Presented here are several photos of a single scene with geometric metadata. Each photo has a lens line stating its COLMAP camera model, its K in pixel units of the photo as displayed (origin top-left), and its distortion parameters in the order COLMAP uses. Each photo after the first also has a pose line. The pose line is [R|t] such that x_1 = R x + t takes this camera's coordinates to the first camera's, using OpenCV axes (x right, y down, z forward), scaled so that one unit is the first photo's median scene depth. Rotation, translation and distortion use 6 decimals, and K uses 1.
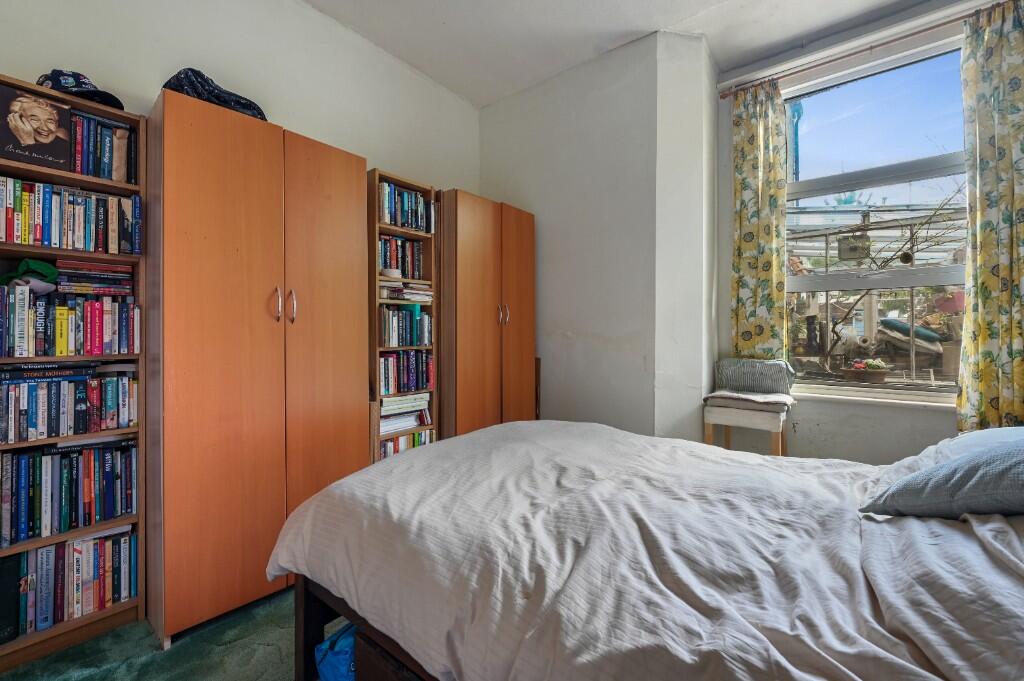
lens RADIAL K [[417.8, 0, 513.8], [0, 417.8, 331.4], [0, 0, 1]] dist [-0.001864, -0.000161]
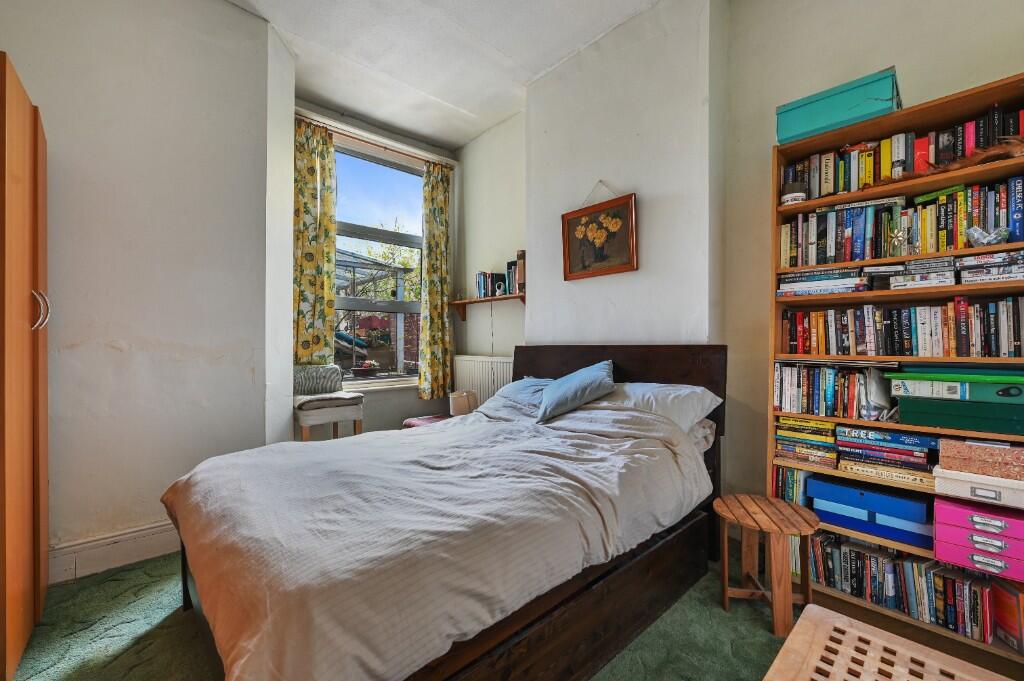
lens RADIAL K [[421.6, 0, 515.3], [0, 421.6, 346.3], [0, 0, 1]] dist [-0.000575, -0.000066]
pose [[0.141710, -0.011448, 0.989842, -0.934537], [0.002372, 0.999934, 0.011225, 0.006308], [-0.989905, 0.000757, 0.141728, 0.559232]]
